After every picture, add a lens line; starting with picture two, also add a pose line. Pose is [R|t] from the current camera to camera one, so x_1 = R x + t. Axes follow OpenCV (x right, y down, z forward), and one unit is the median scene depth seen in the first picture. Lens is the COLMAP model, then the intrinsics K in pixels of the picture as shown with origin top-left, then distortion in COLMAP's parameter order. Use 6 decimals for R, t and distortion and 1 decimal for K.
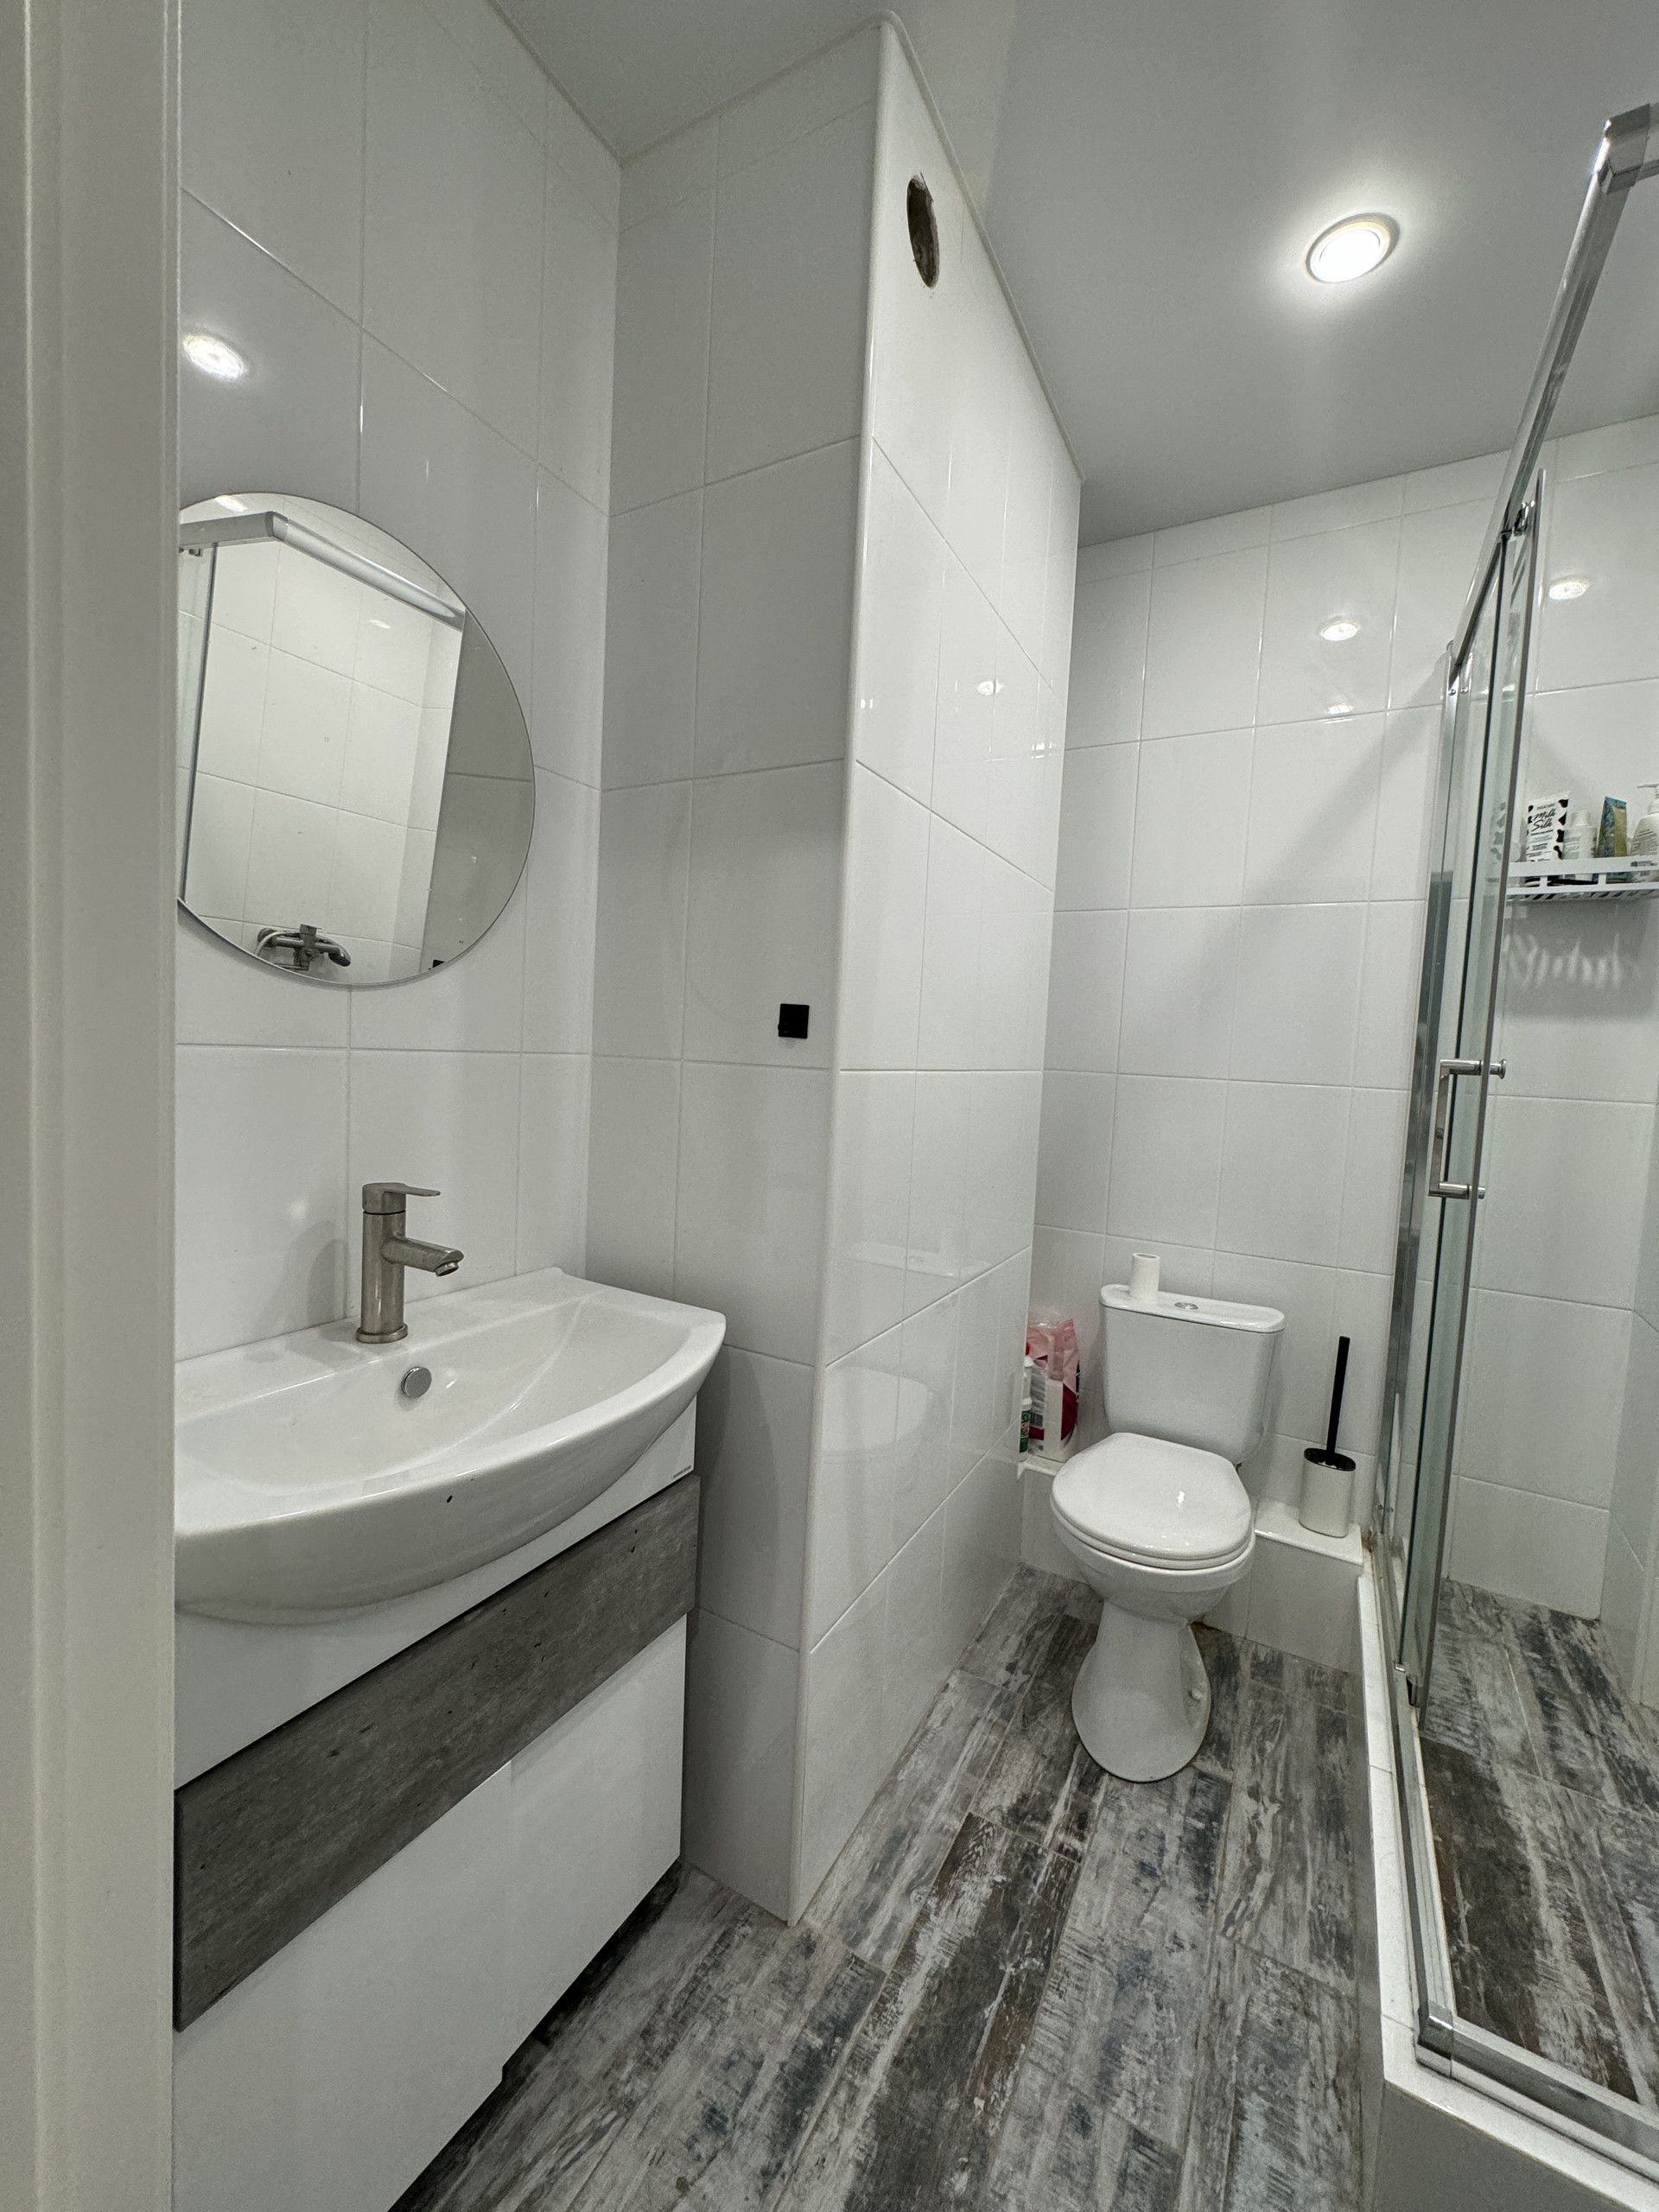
lens RADIAL K [[885.1, 0, 832.6], [0, 885.1, 1107.1], [0, 0, 1]] dist [-0.001049, 0.000893]
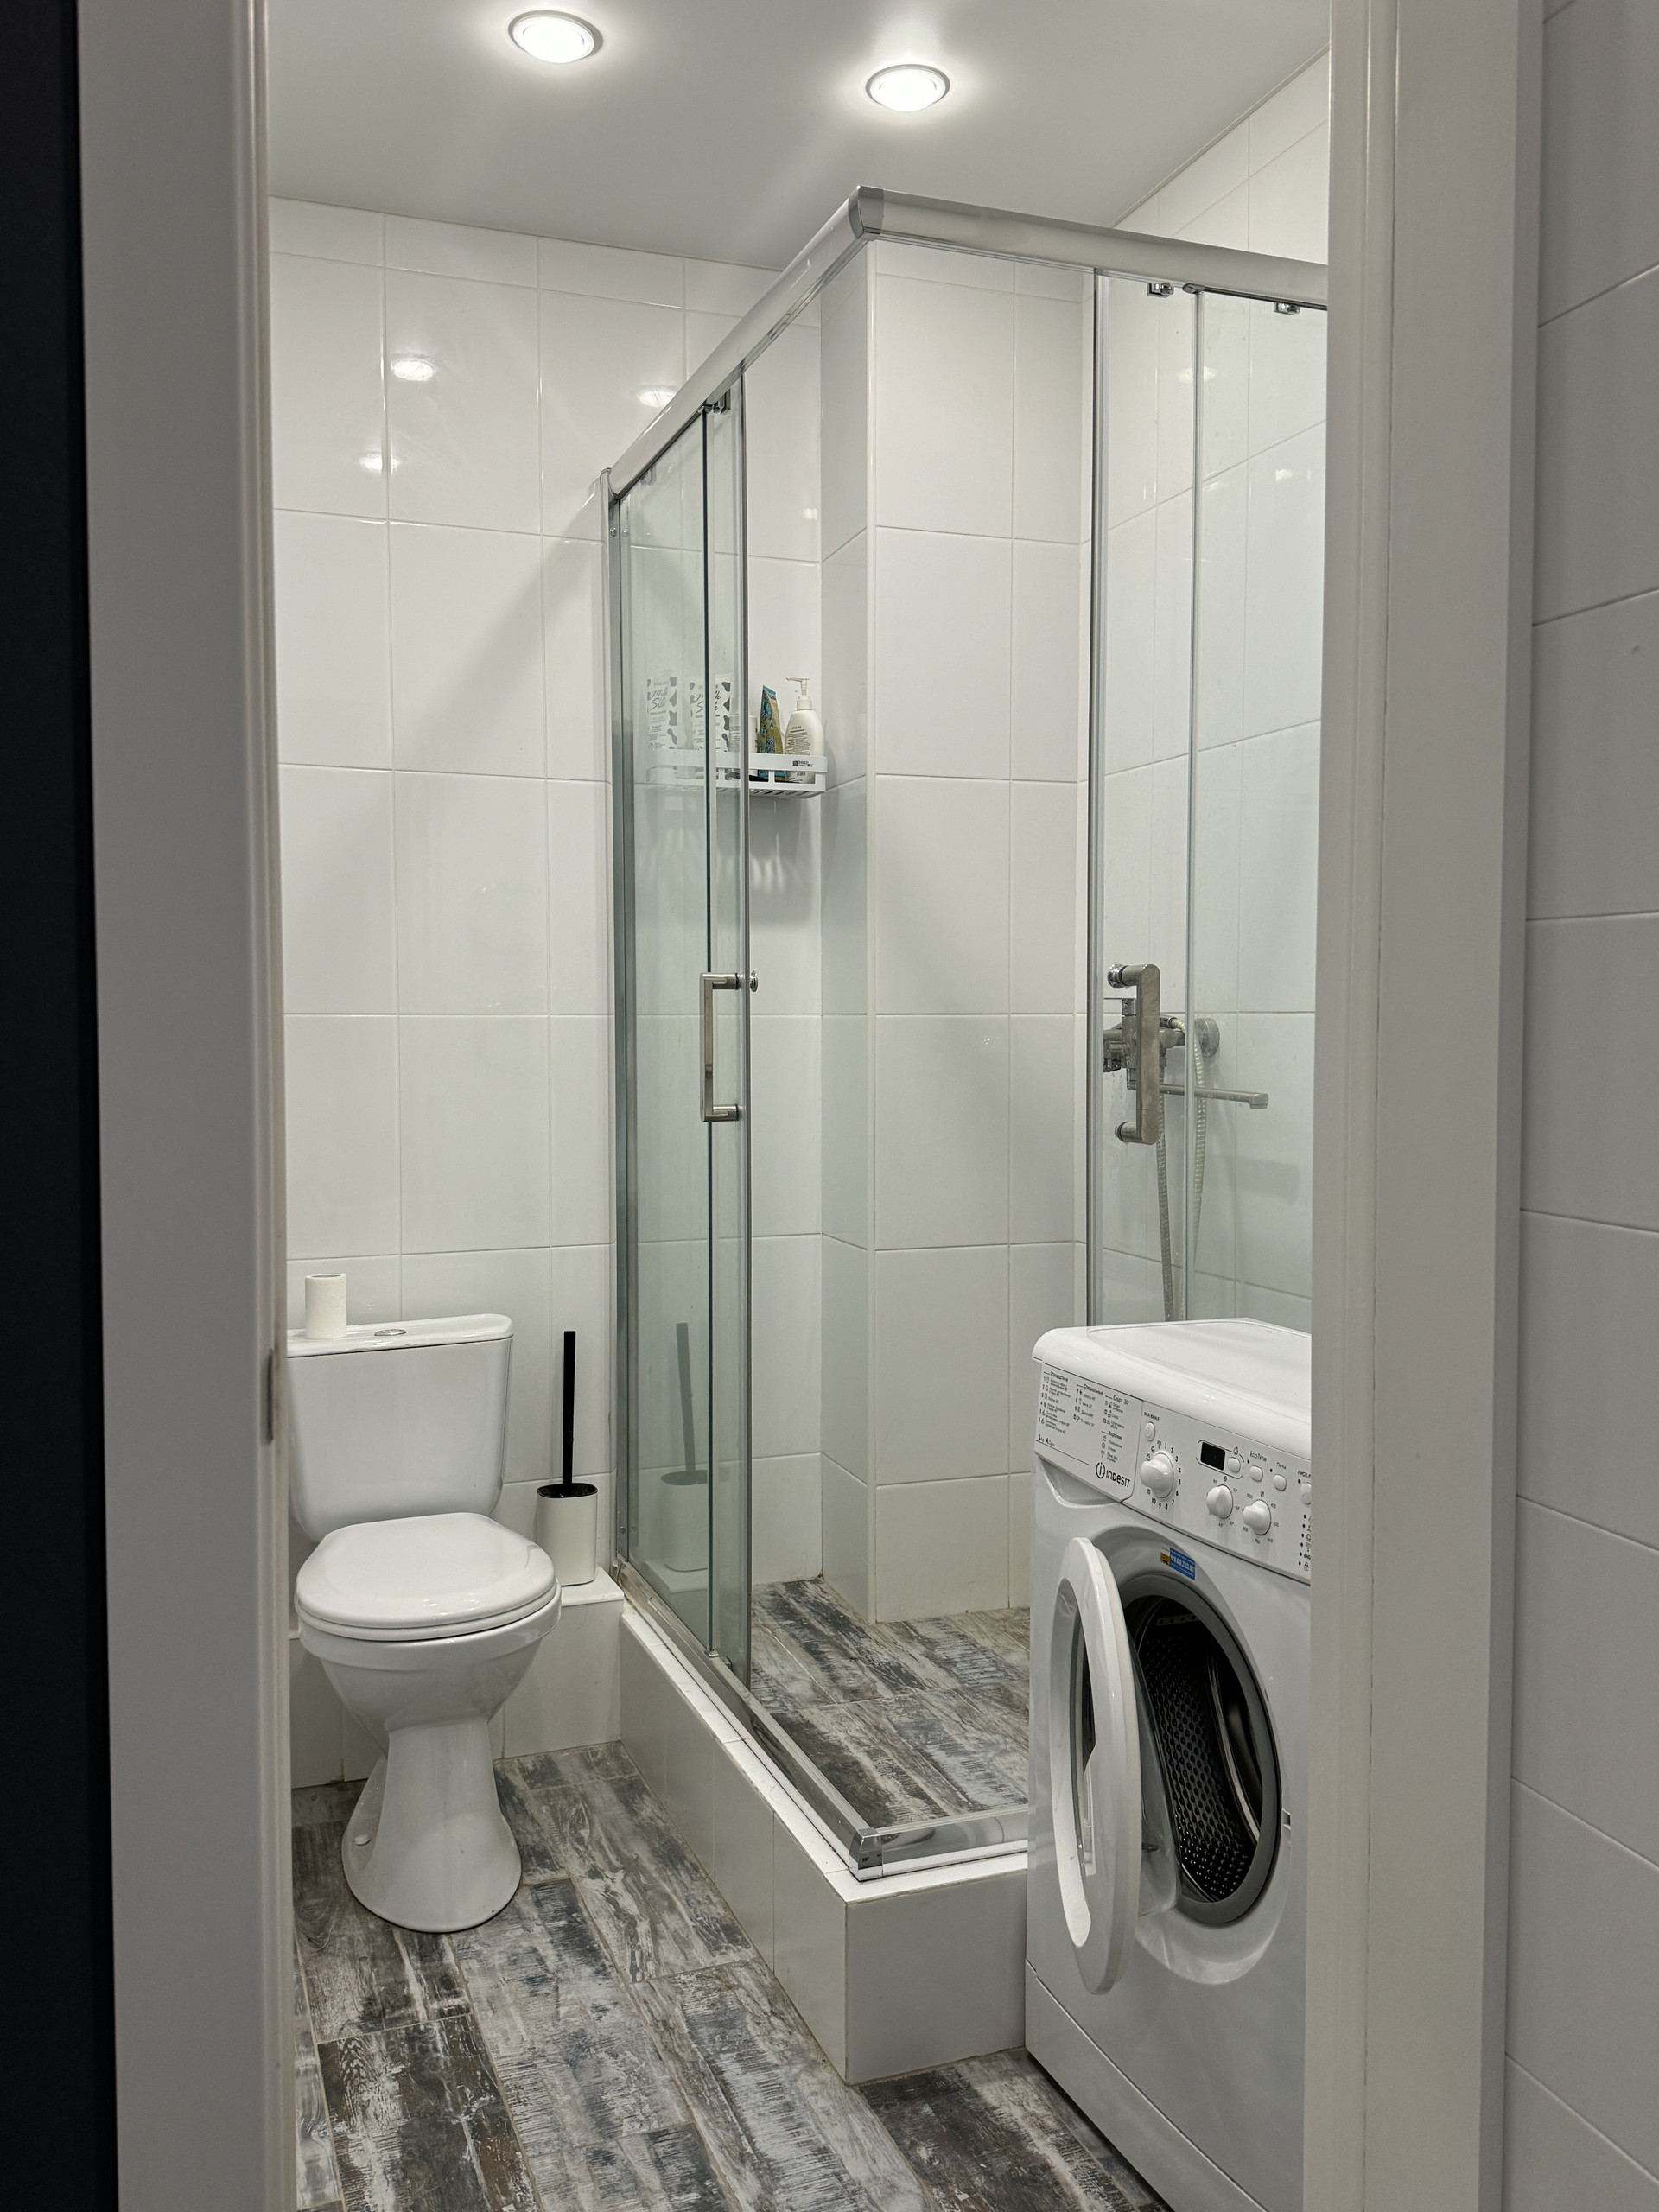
lens RADIAL K [[1833.5, 0, 829.5], [0, 1833.5, 1106.0], [0, 0, 1]] dist [0.128124, -0.220635]
pose [[0.638908, -0.086686, 0.764384, -0.715017], [0.083531, 0.995573, 0.043085, 0.011908], [-0.764735, 0.036322, 0.643320, -0.336833]]
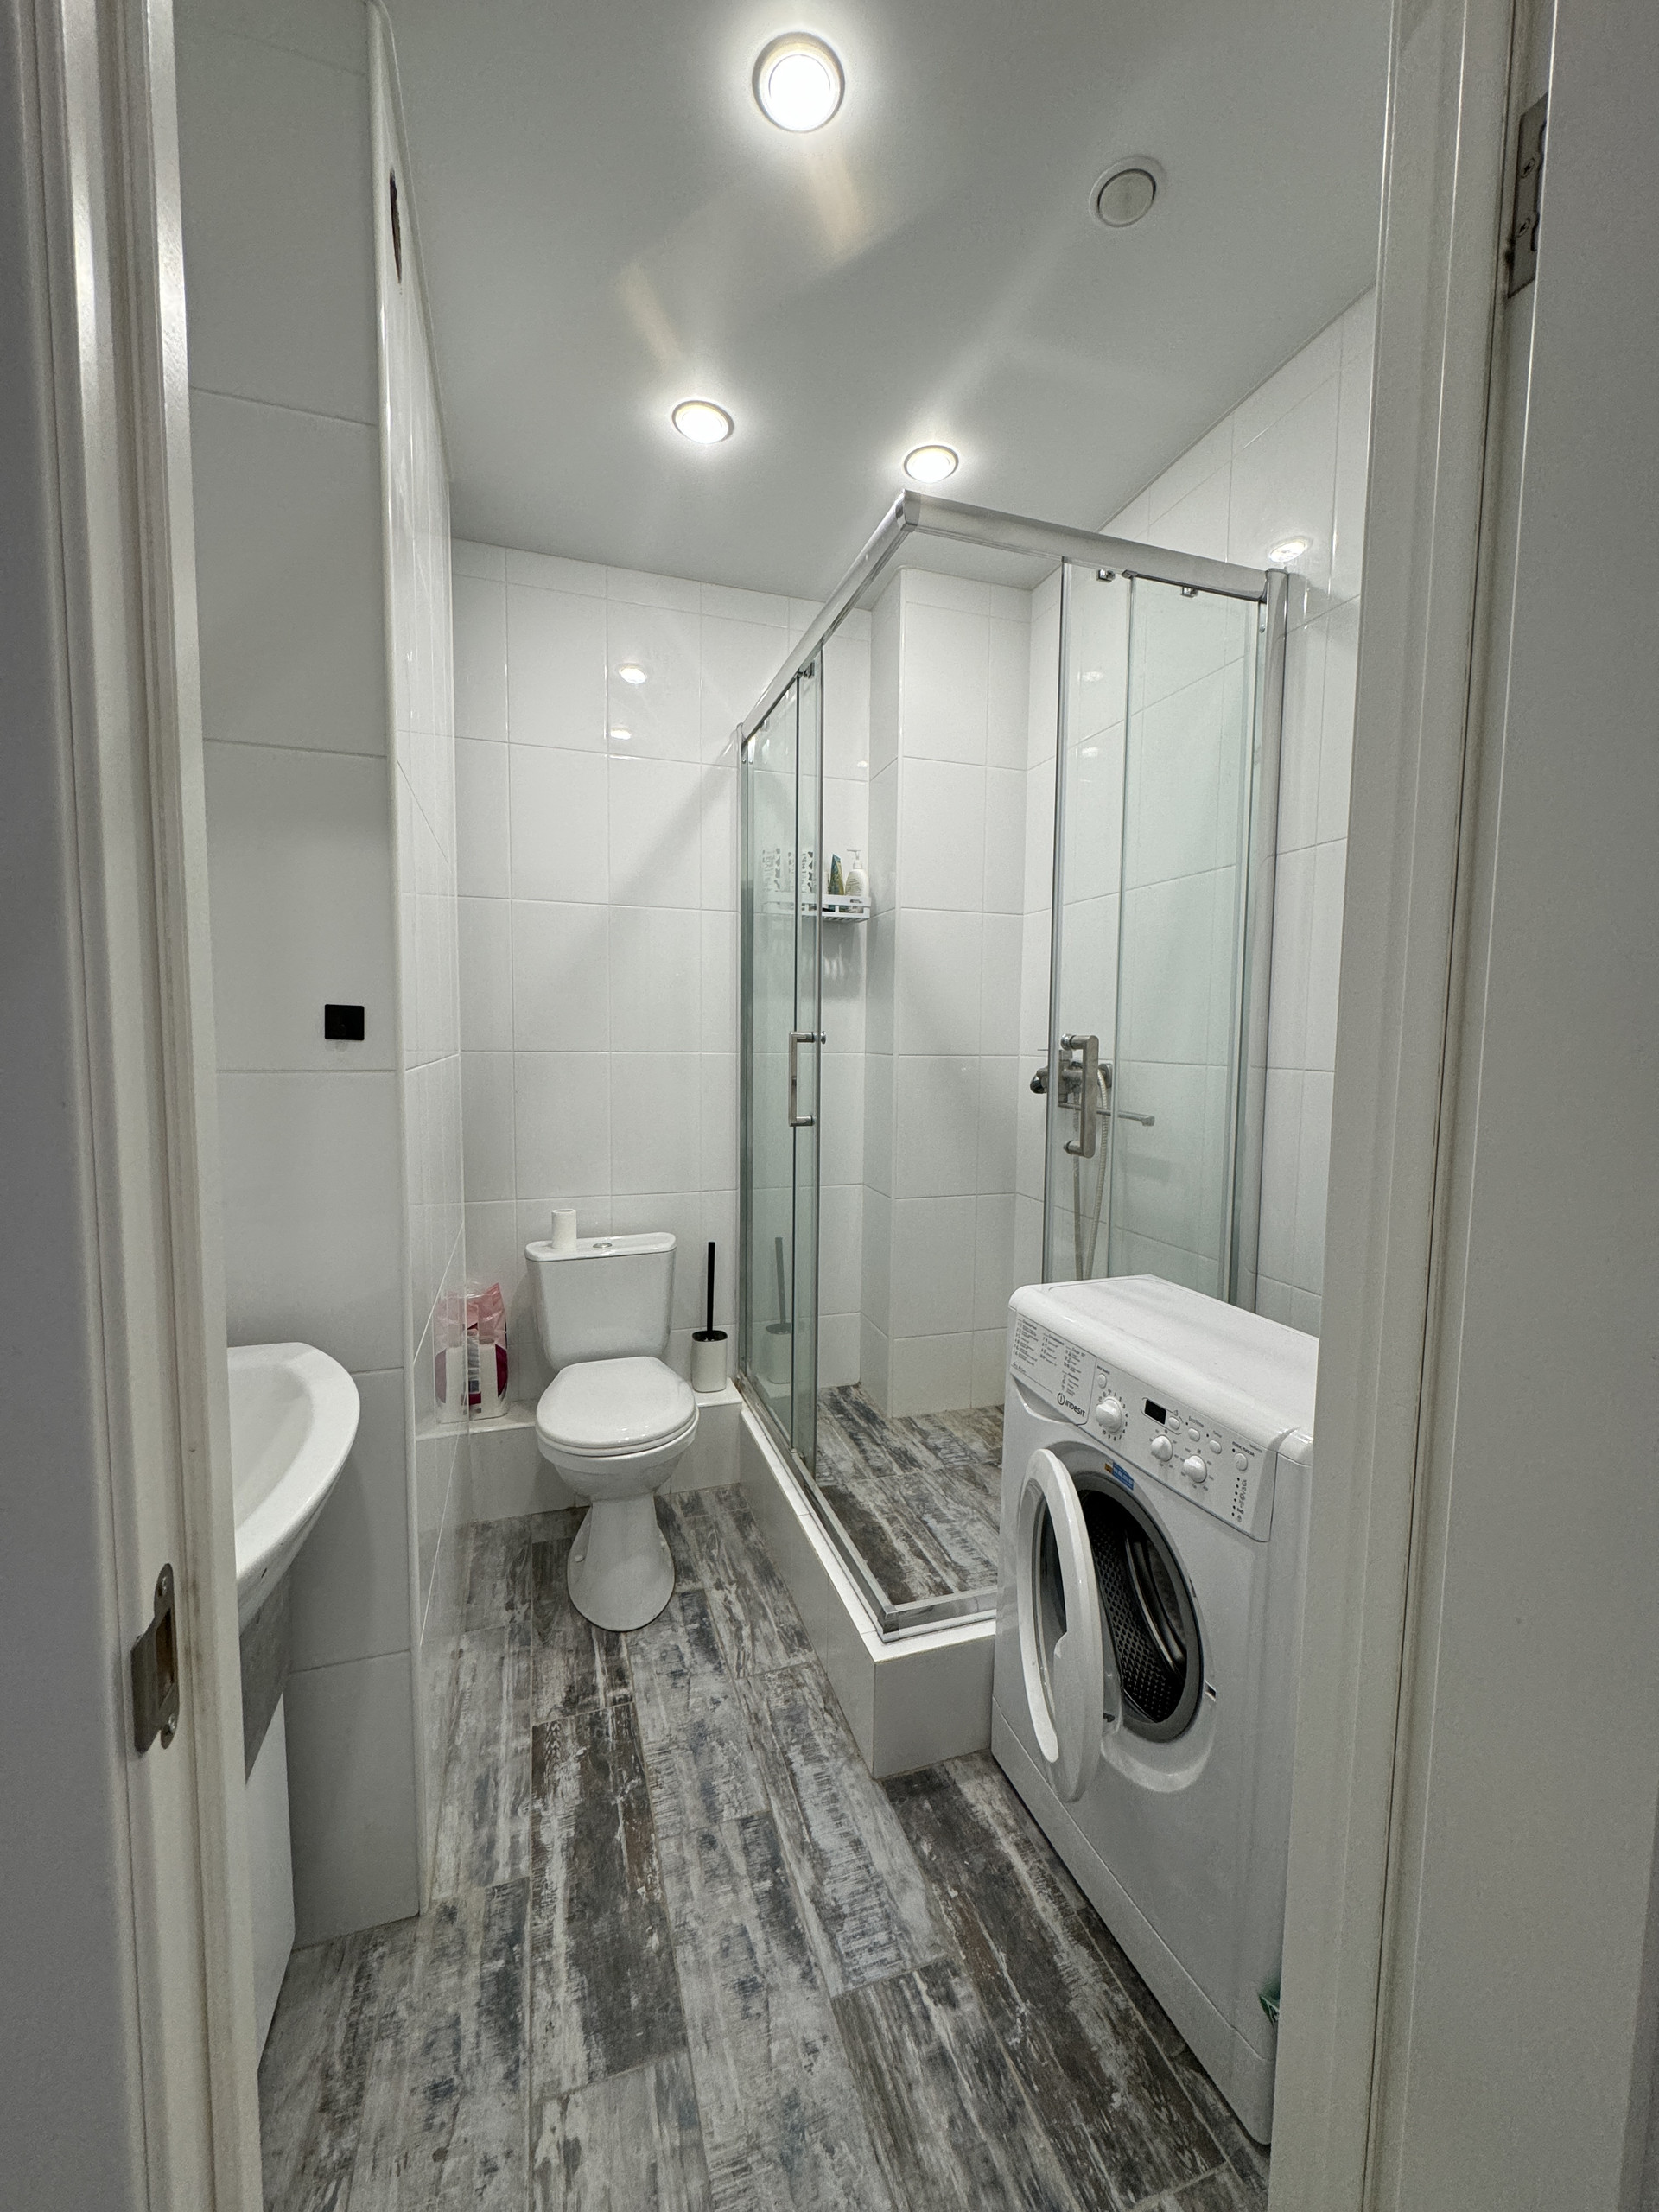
lens RADIAL K [[885.1, 0, 832.6], [0, 885.1, 1107.1], [0, 0, 1]] dist [-0.001049, 0.000893]
pose [[0.667242, -0.101853, 0.737844, -0.358422], [0.070725, 0.994794, 0.073365, -0.034450], [-0.741476, 0.003232, 0.670972, -0.030501]]
